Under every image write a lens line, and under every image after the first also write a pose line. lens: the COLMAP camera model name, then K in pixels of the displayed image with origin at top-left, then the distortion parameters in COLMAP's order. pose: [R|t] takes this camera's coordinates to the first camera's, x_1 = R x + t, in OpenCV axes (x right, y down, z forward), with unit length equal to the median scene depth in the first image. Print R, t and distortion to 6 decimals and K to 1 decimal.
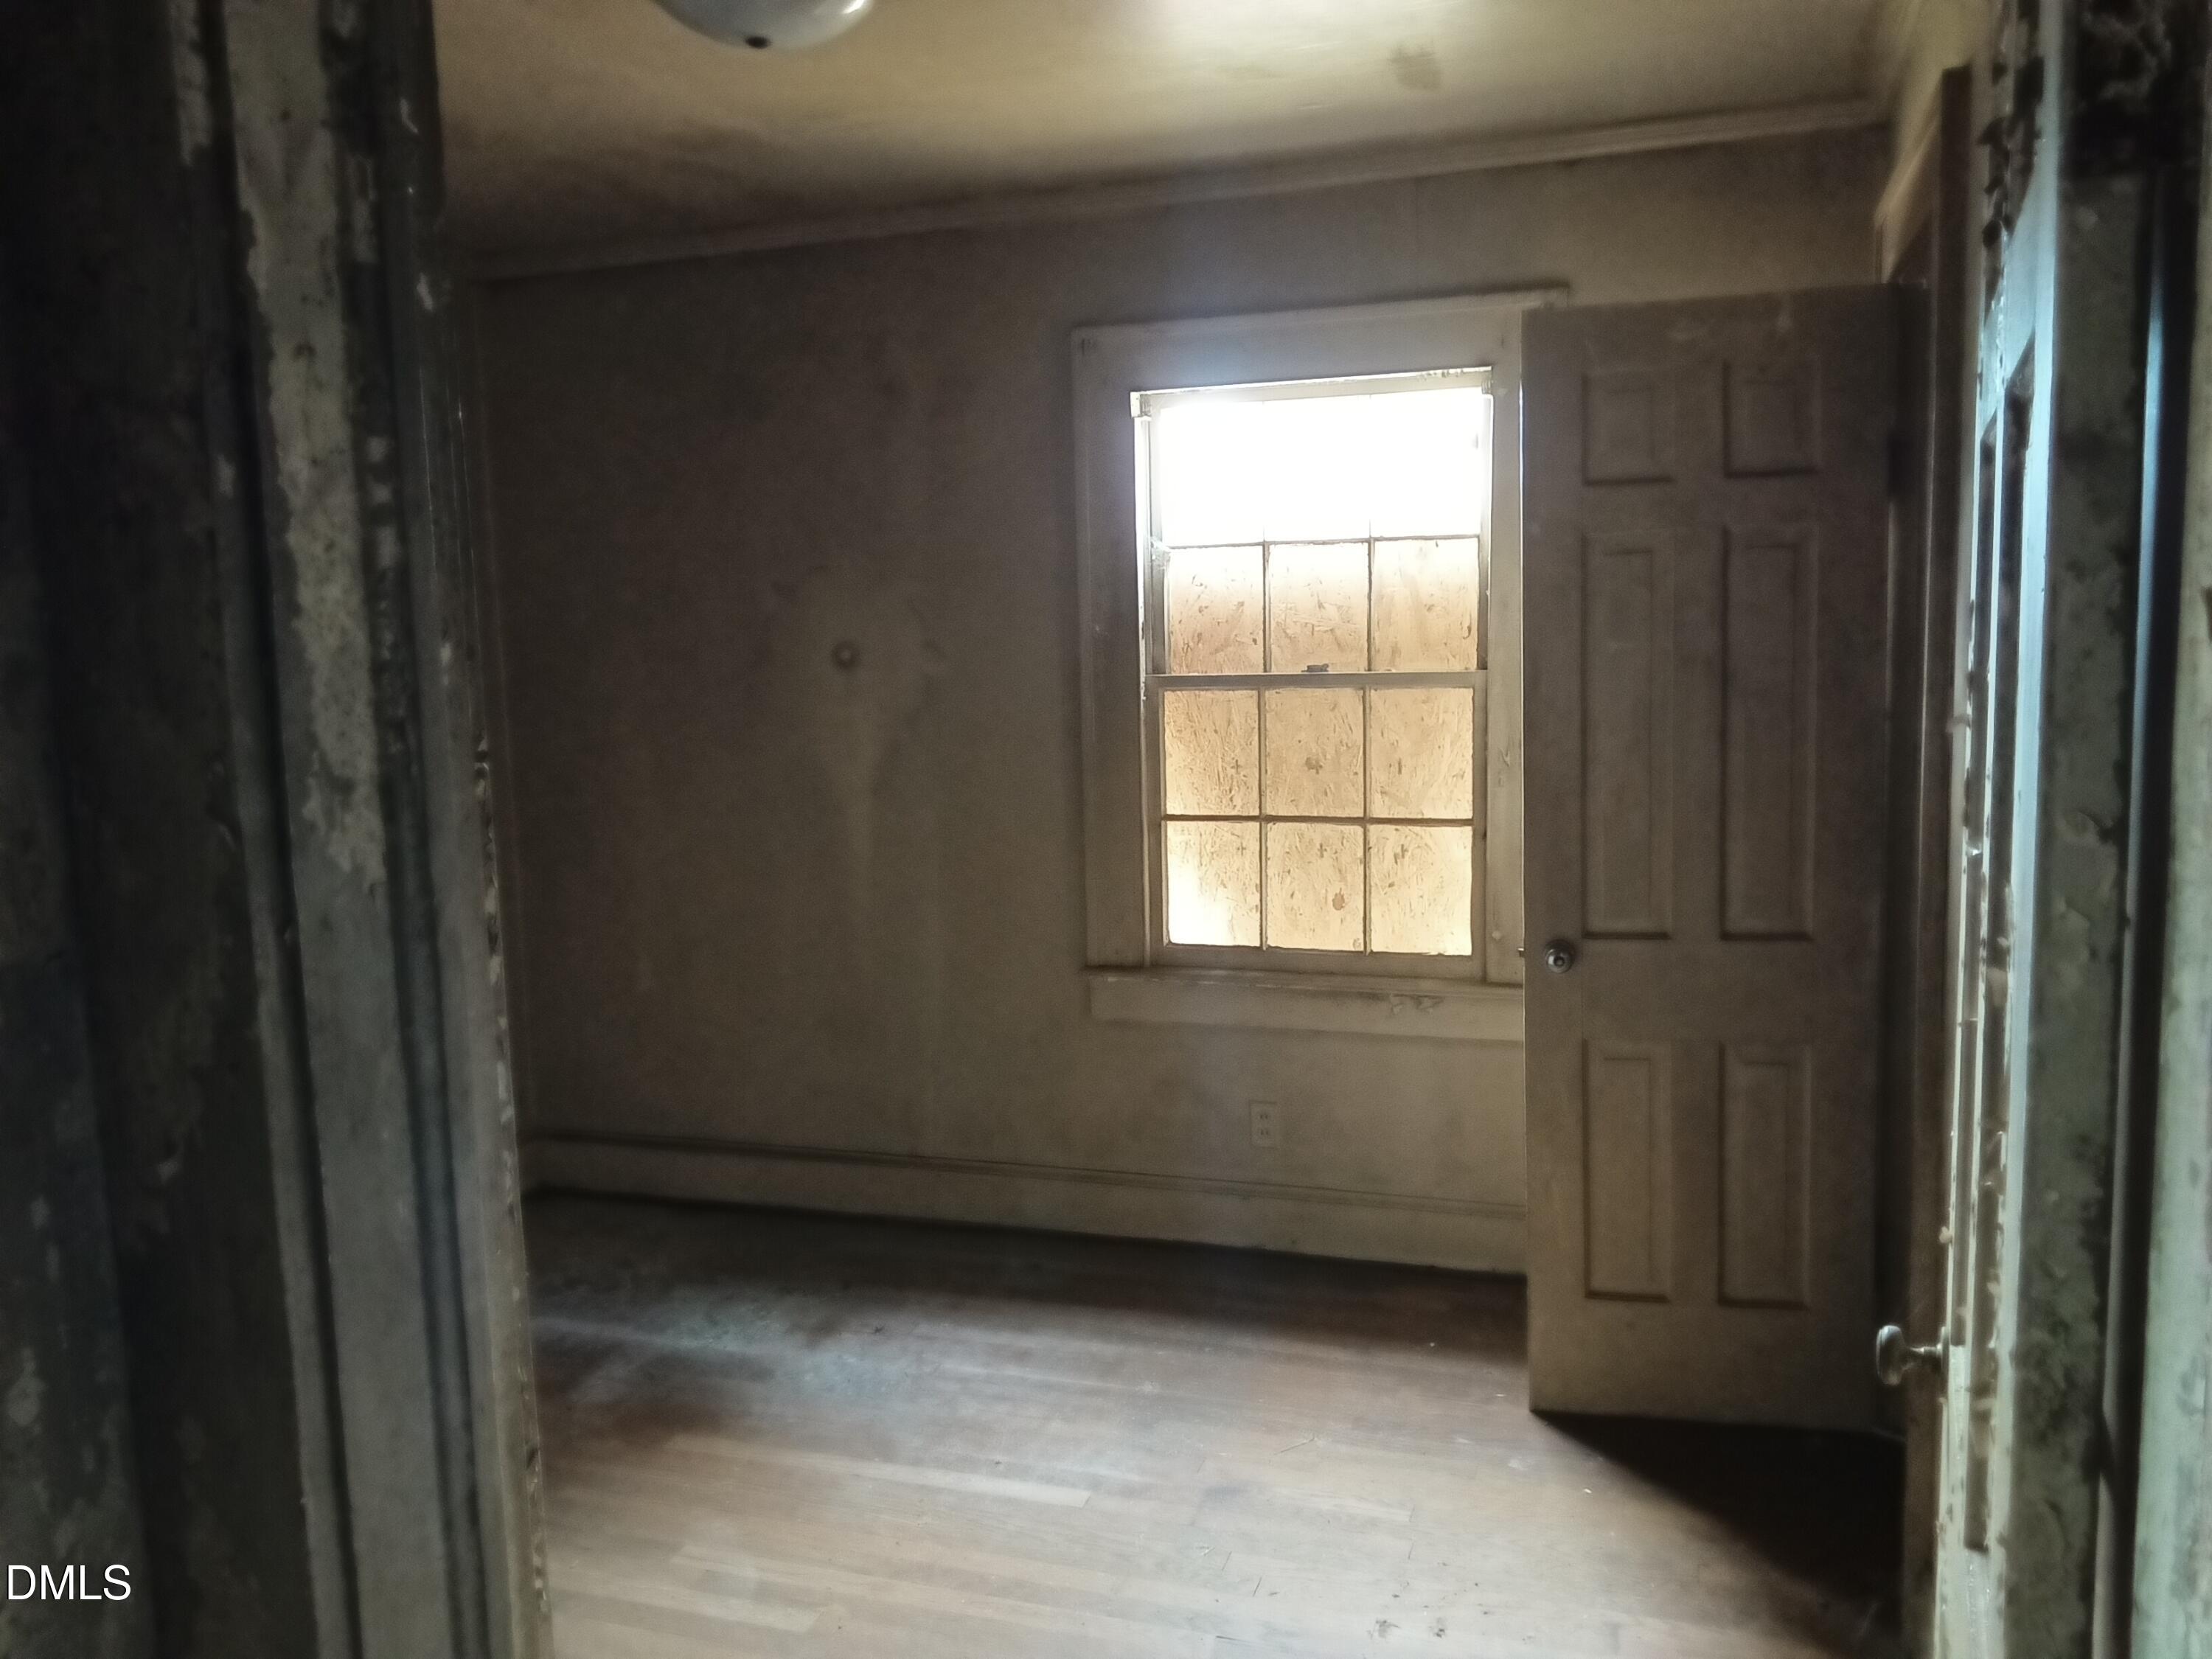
lens RADIAL K [[1734.3, 0, 1102.7], [0, 1734.3, 828.3], [0, 0, 1]] dist [0.036262, -0.058001]
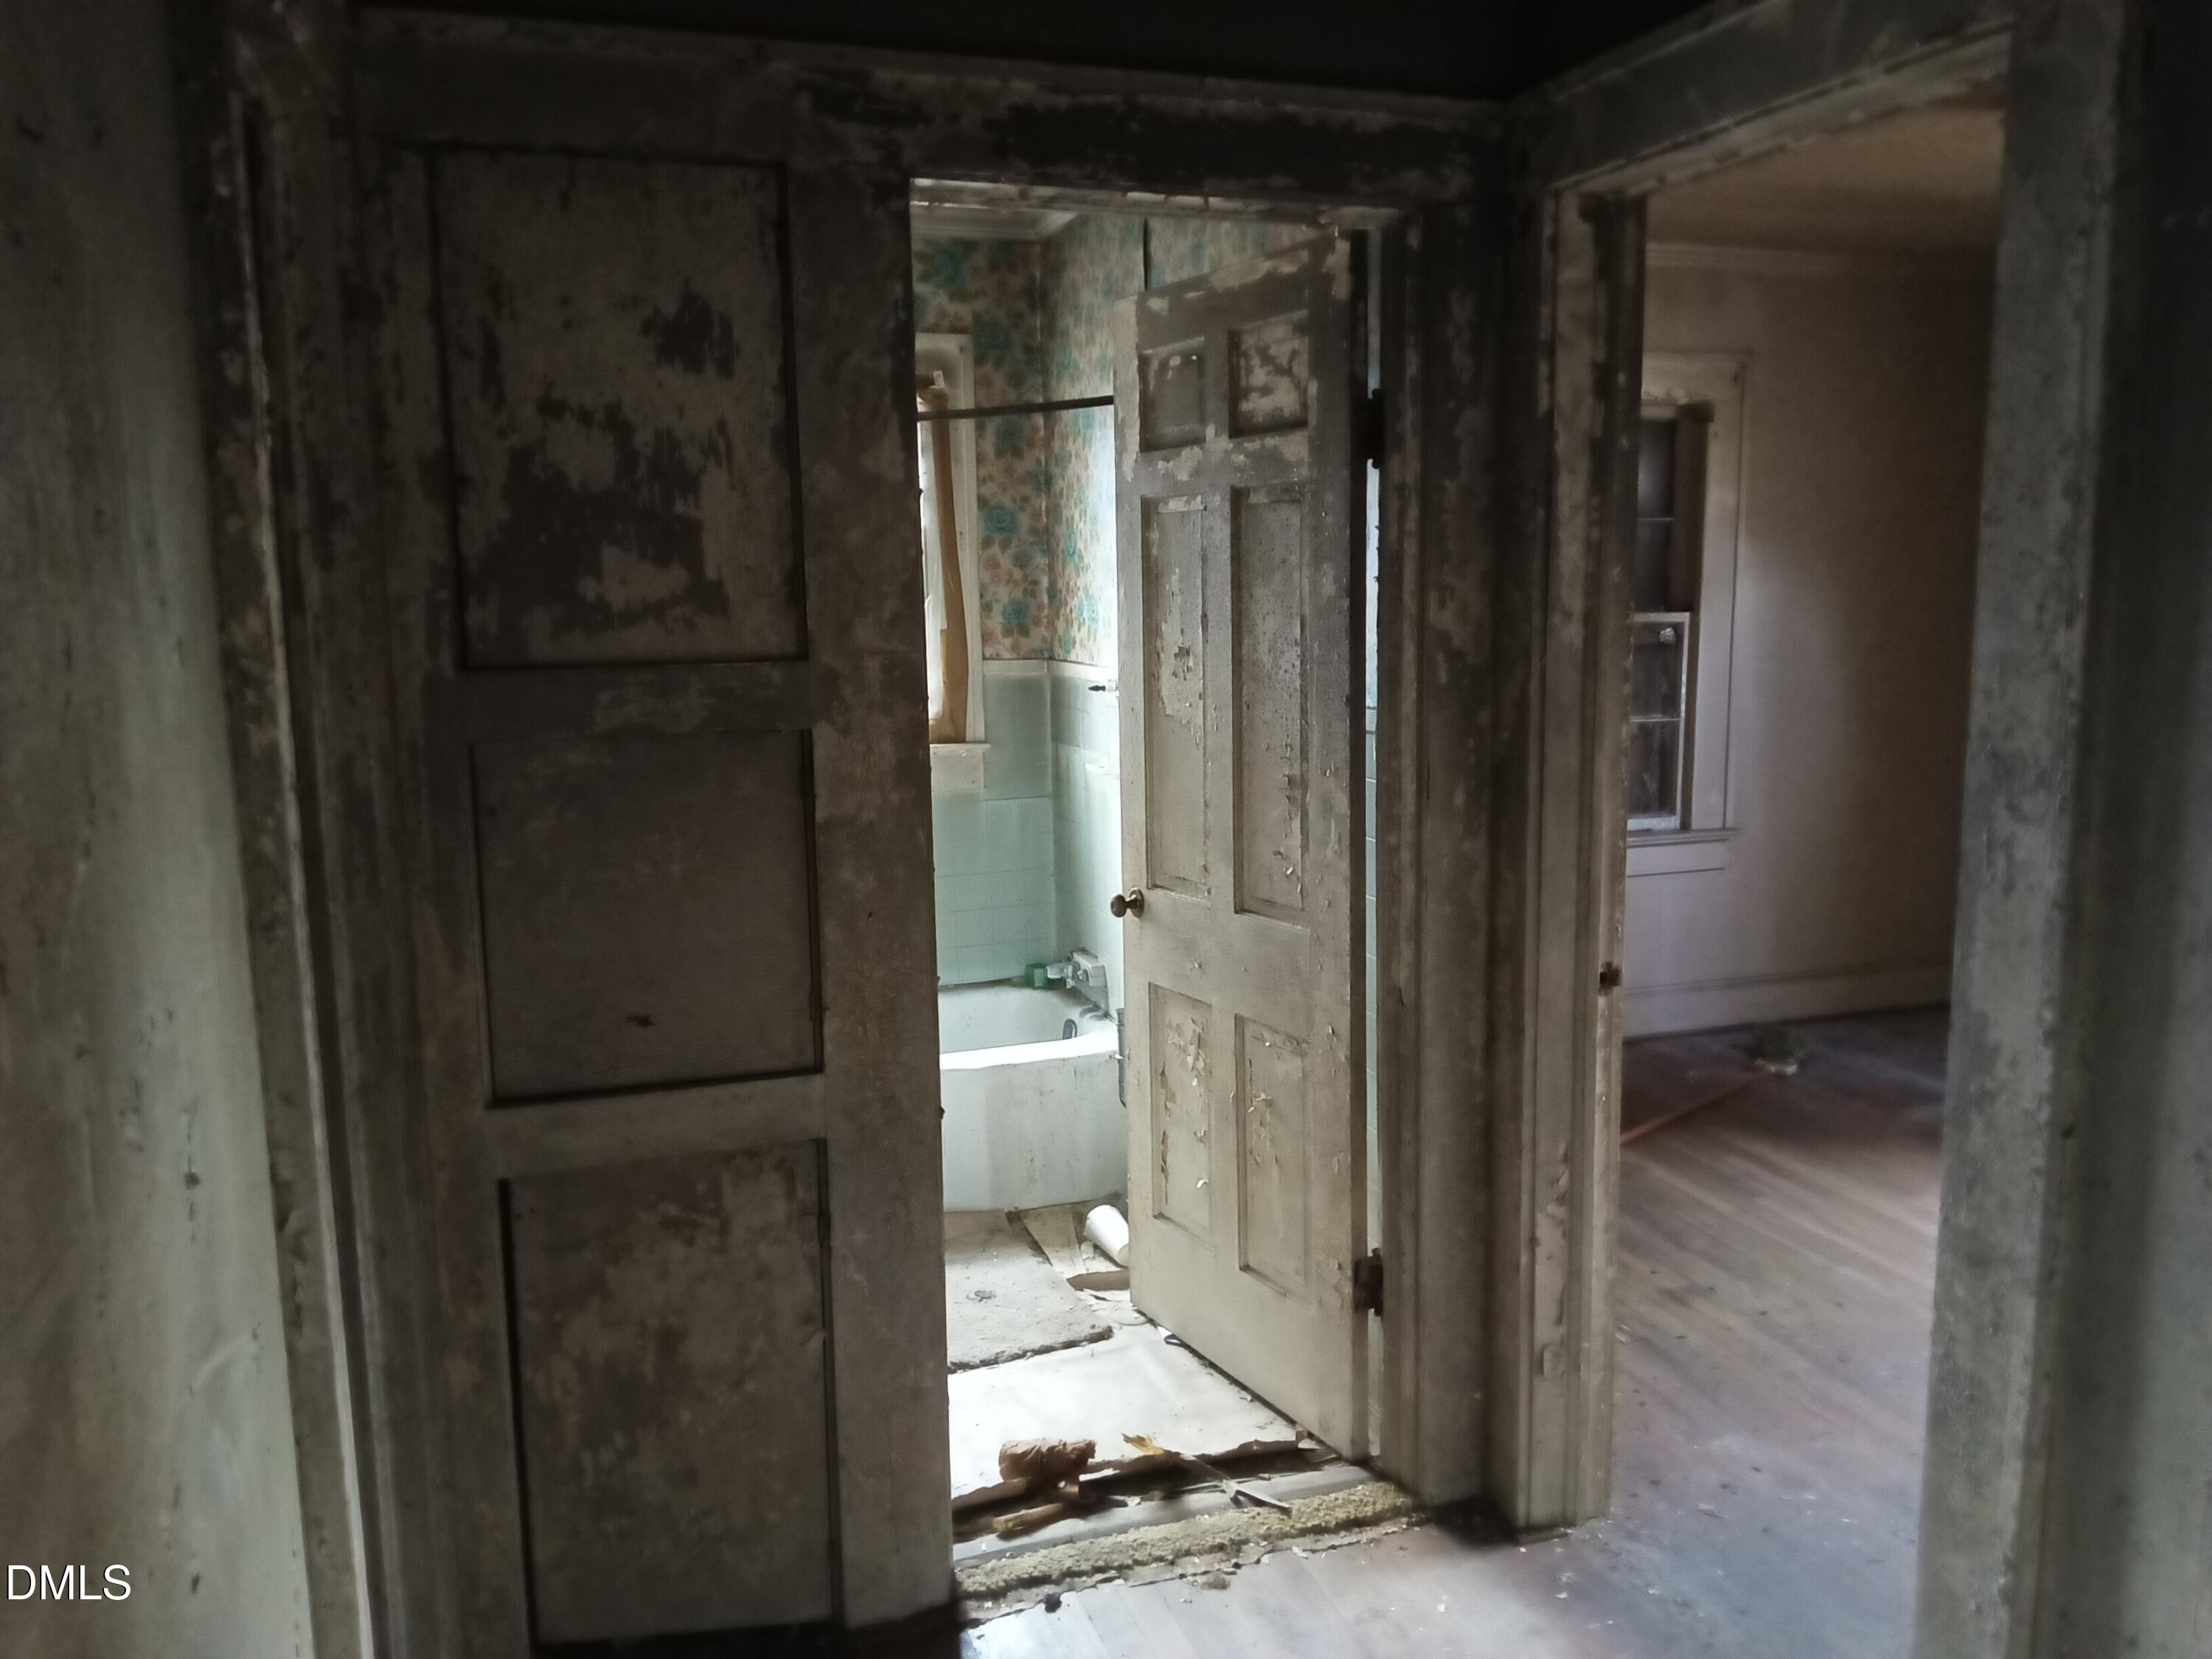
lens RADIAL K [[1734.3, 0, 1104.9], [0, 1734.3, 828.4], [0, 0, 1]] dist [0.036262, -0.058001]
pose [[0.615037, 0.134117, -0.777009, 1.479541], [-0.102335, 0.990671, 0.089994, 0.156184], [0.781829, 0.024165, 0.623024, -1.513498]]
